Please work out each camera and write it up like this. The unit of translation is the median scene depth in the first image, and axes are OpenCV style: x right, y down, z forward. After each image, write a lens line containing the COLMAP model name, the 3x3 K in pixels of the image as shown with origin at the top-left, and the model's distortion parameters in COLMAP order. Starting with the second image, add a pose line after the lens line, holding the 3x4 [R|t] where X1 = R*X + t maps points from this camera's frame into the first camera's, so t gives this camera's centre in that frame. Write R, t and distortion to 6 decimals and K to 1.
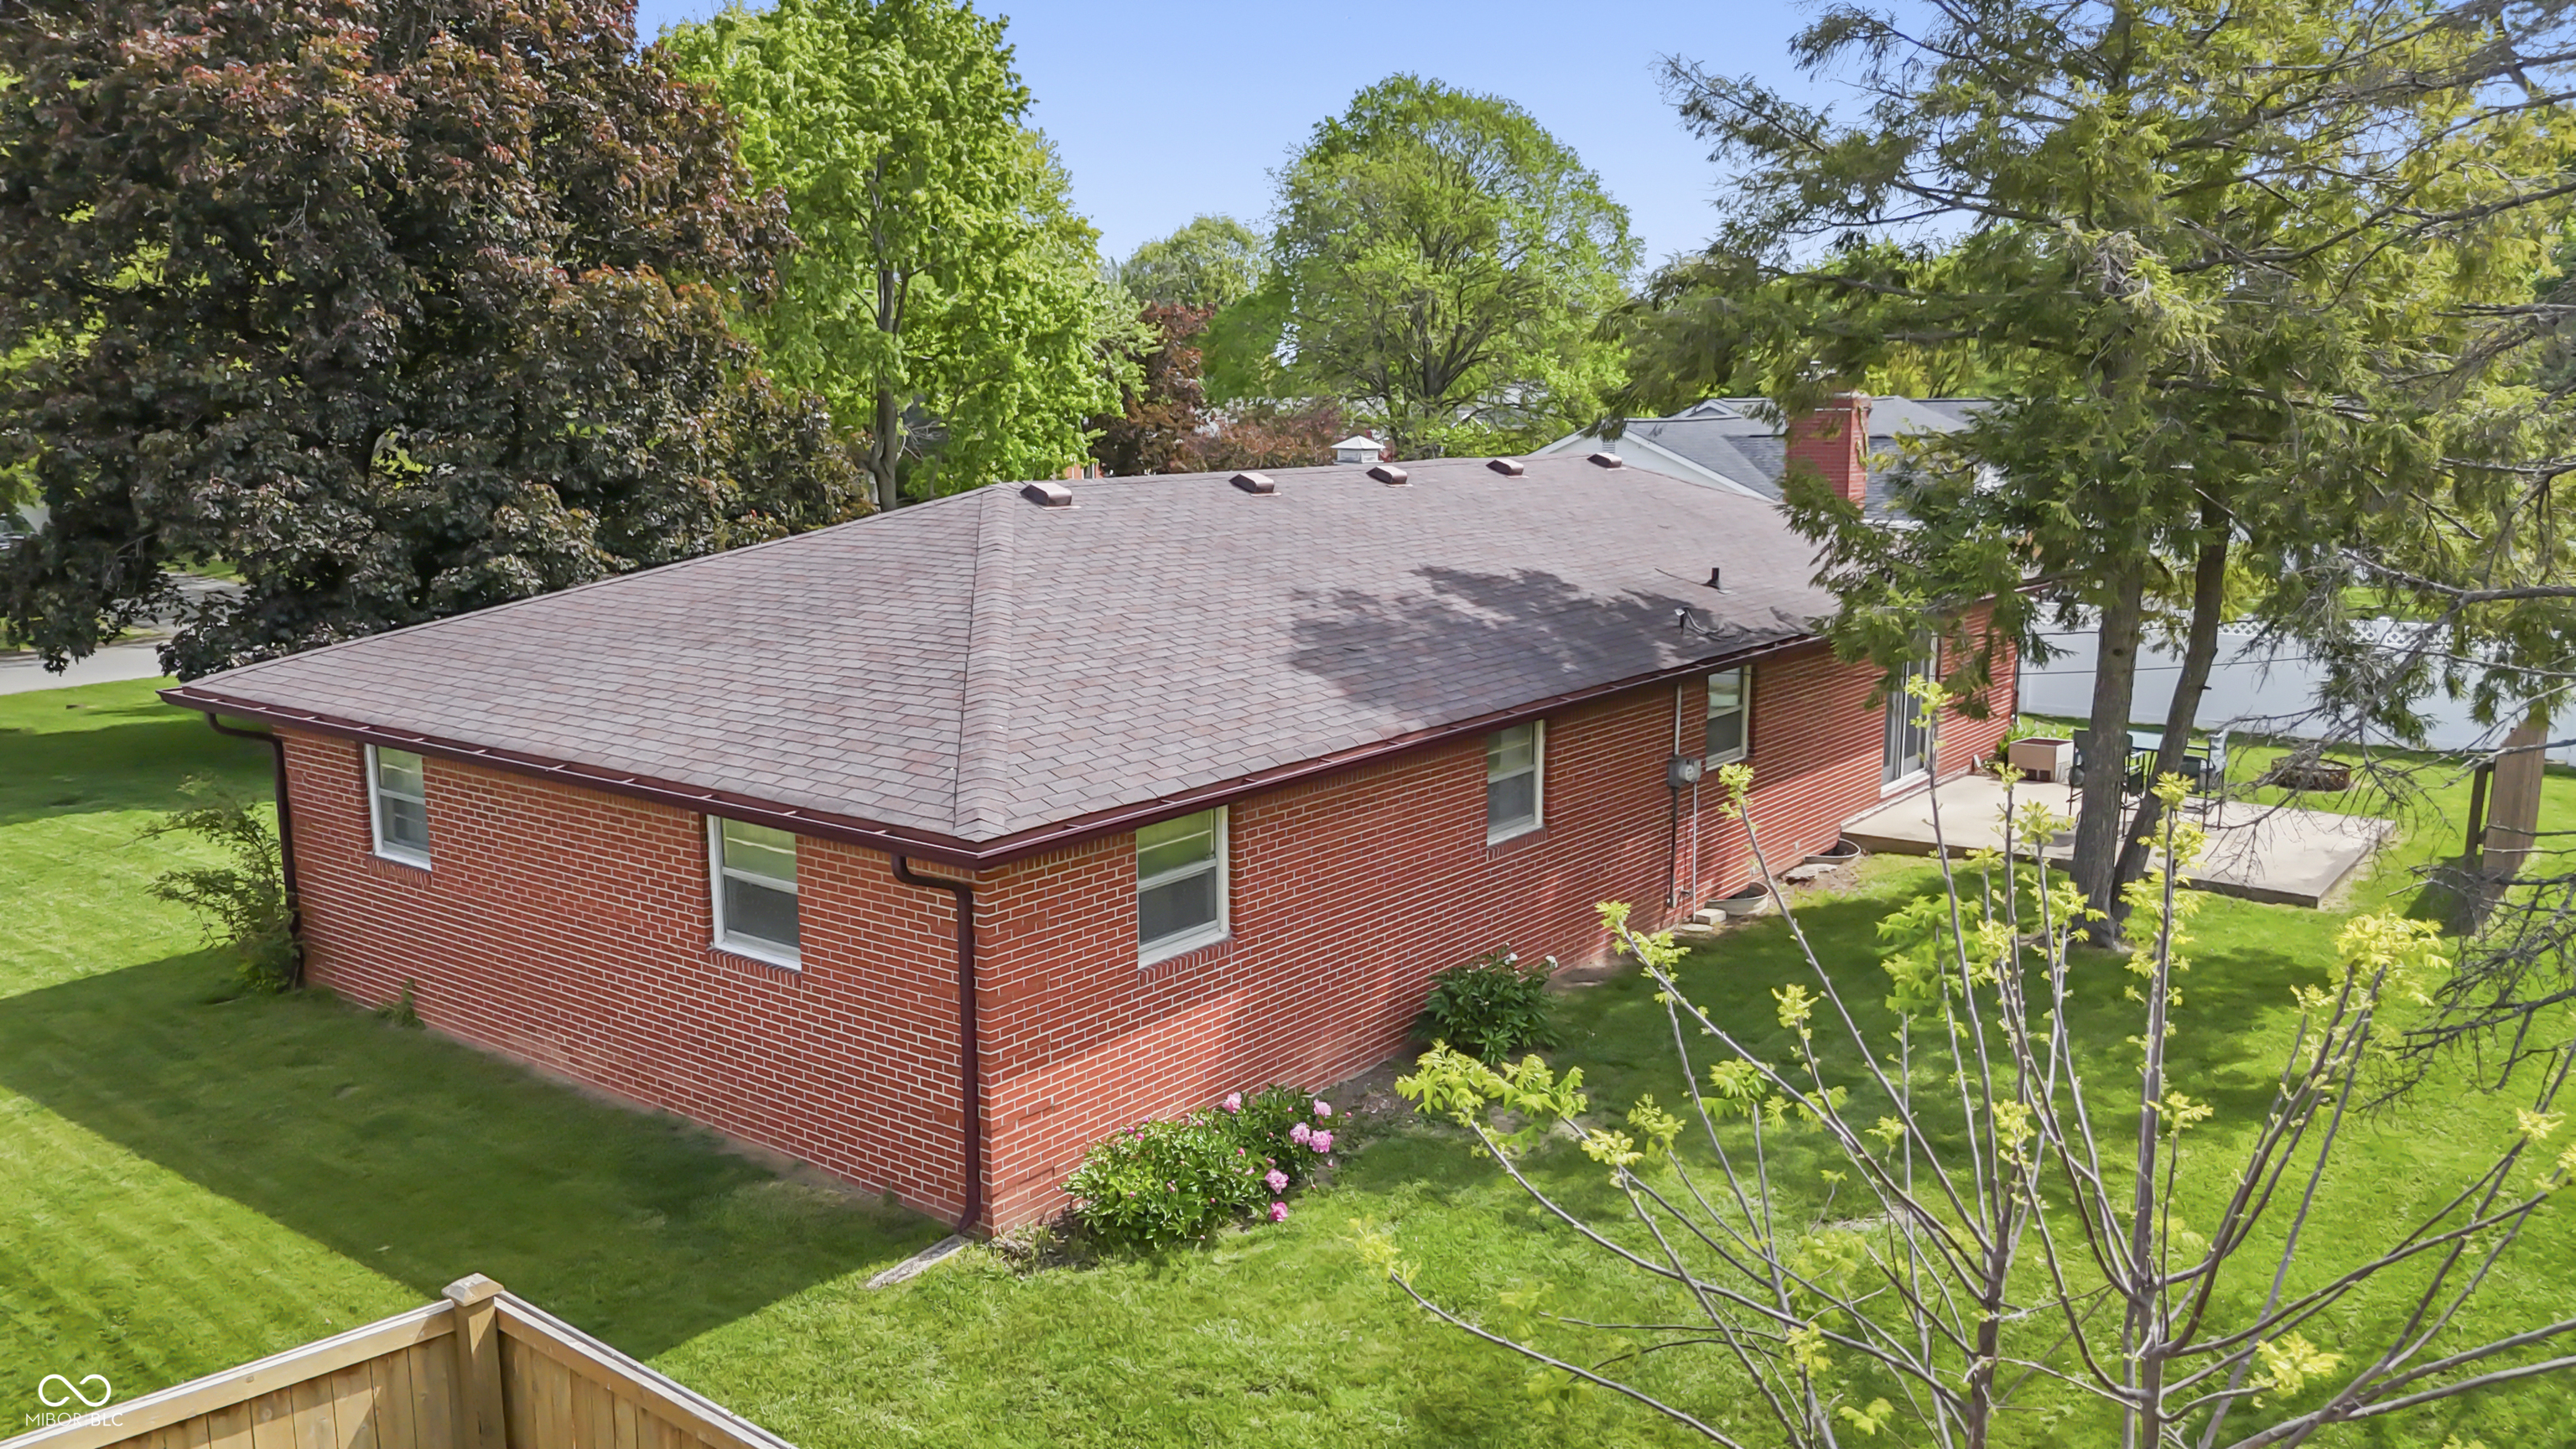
lens RADIAL K [[1899.1, 0, 1288.0], [0, 1899.1, 724.5], [0, 0, 1]] dist [0.088279, -0.095323]
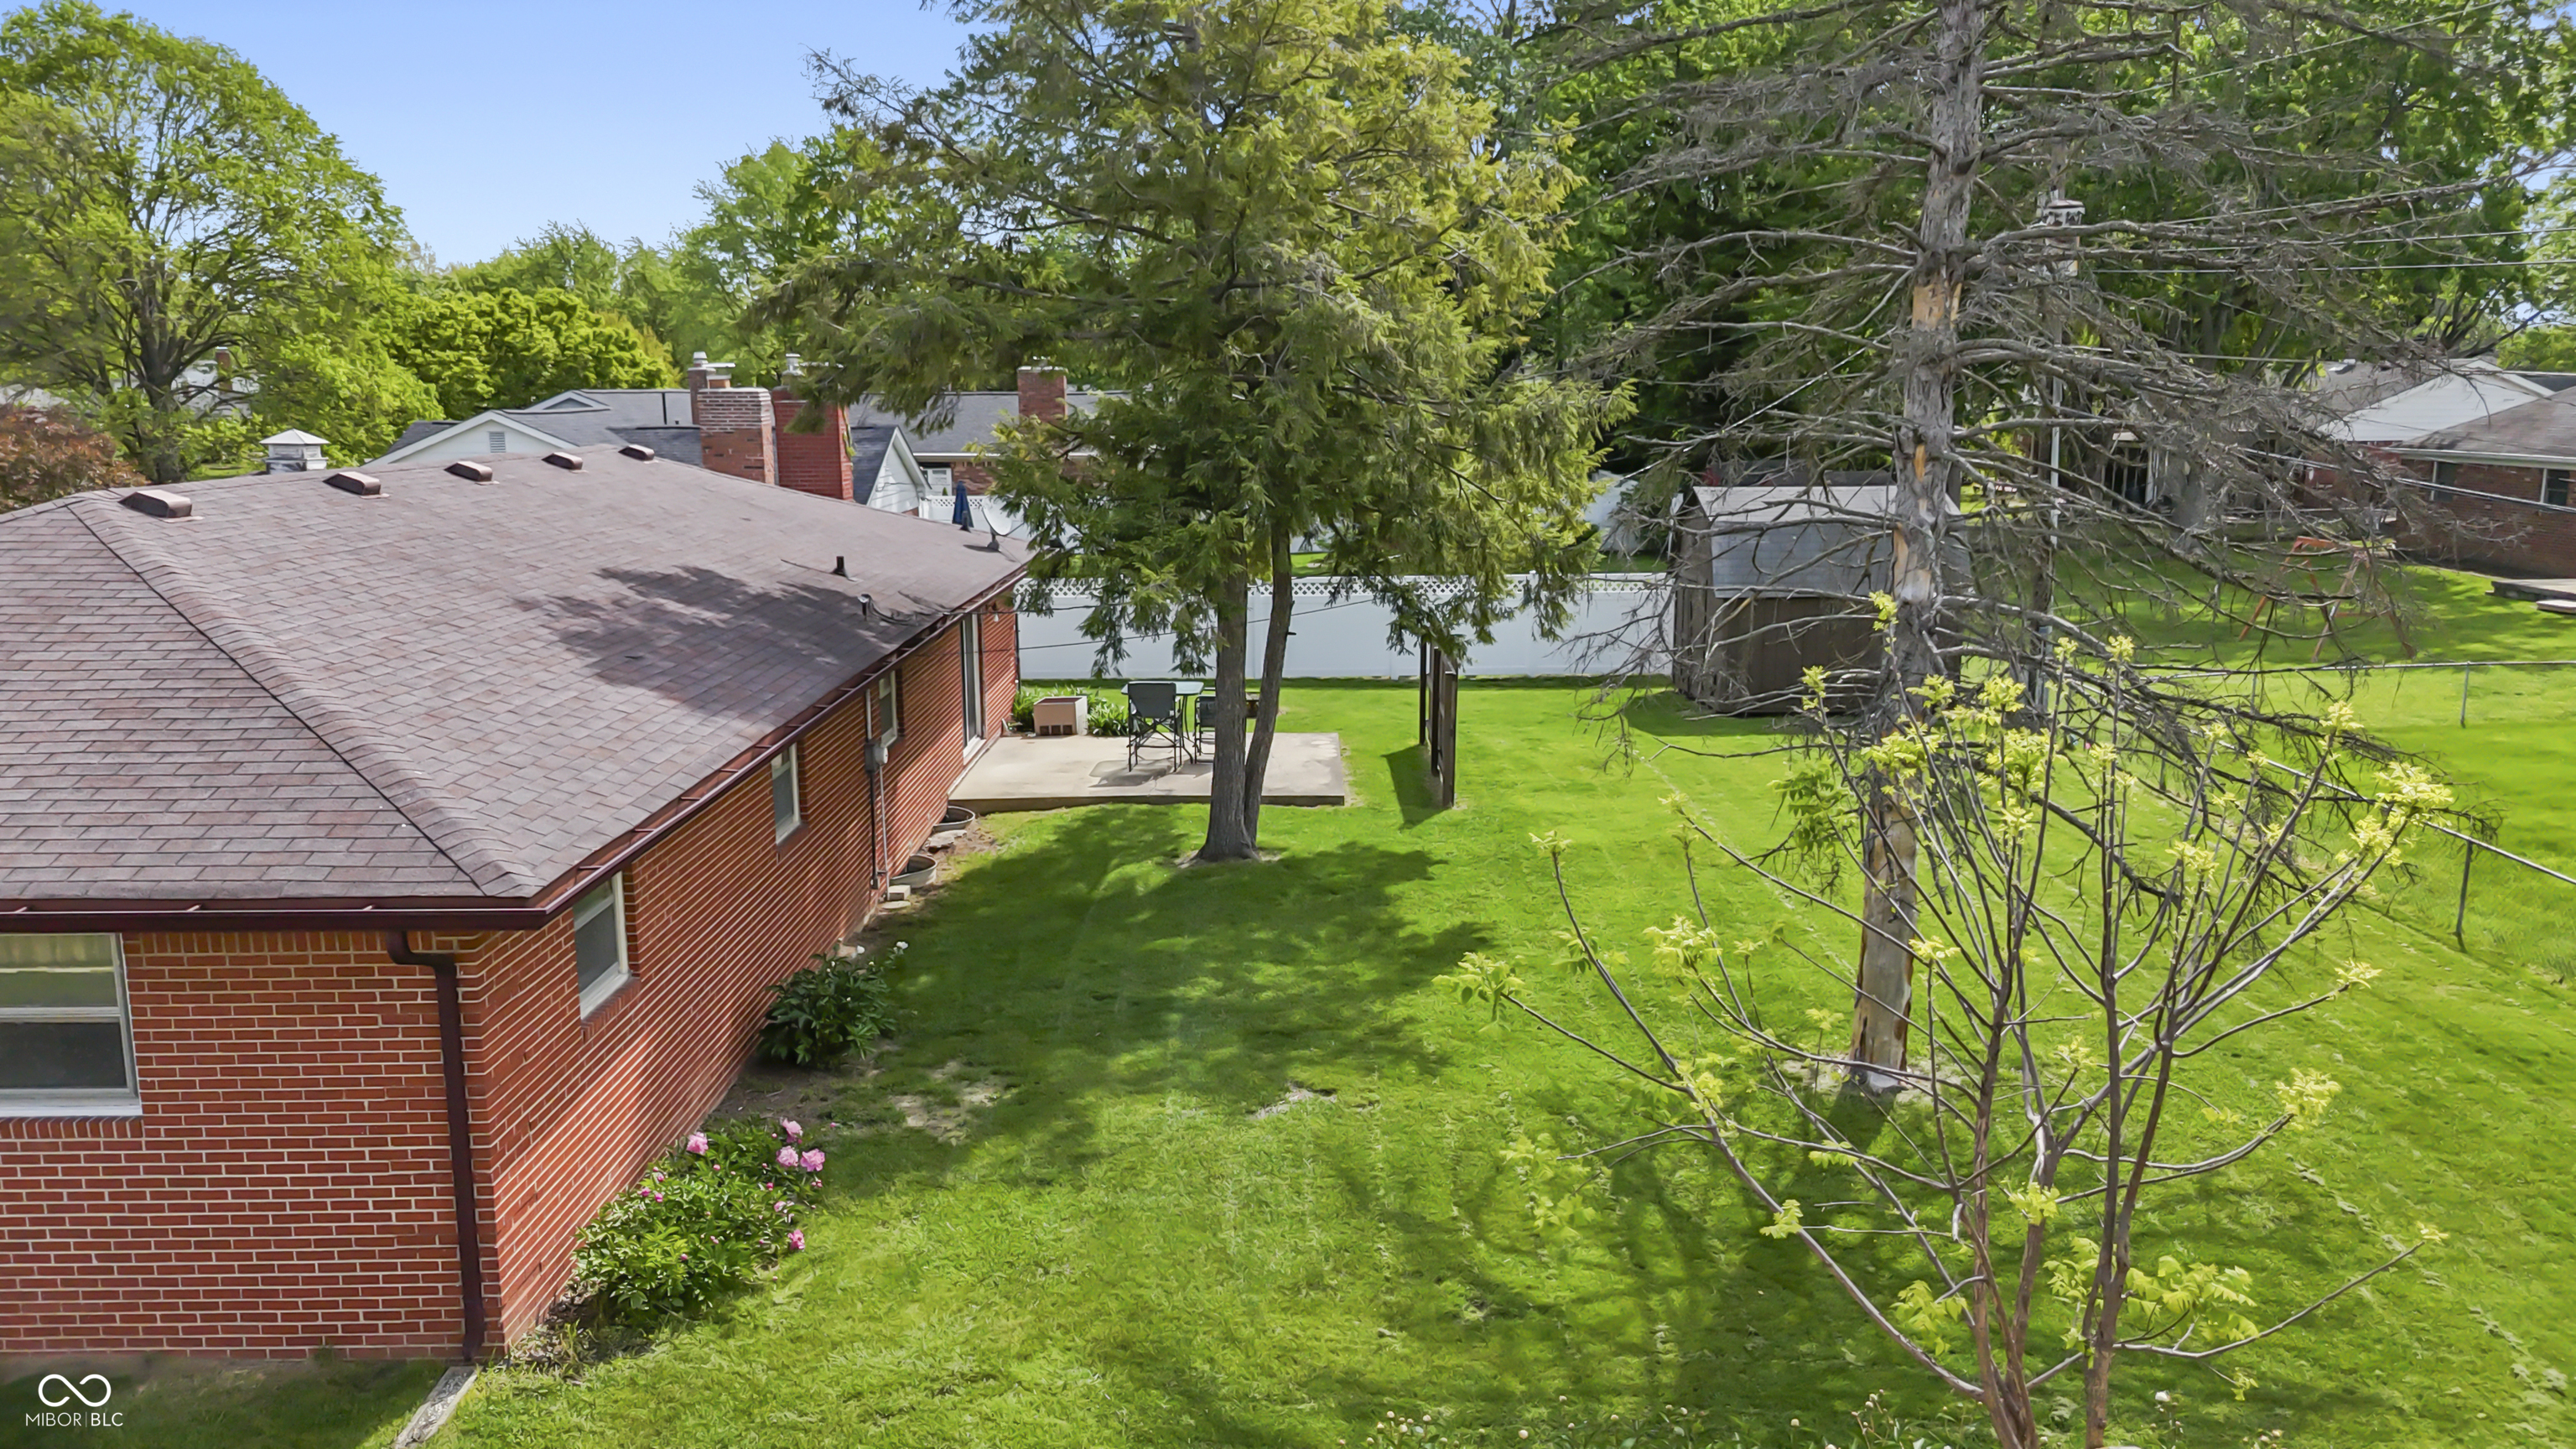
lens RADIAL K [[1894.9, 0, 1285.8], [0, 1894.9, 742.7], [0, 0, 1]] dist [0.082636, -0.089716]
pose [[0.795512, -0.112663, 0.595372, -0.317366], [0.104386, 0.993354, 0.048497, -0.011925], [-0.596879, 0.023569, 0.801985, 0.070094]]
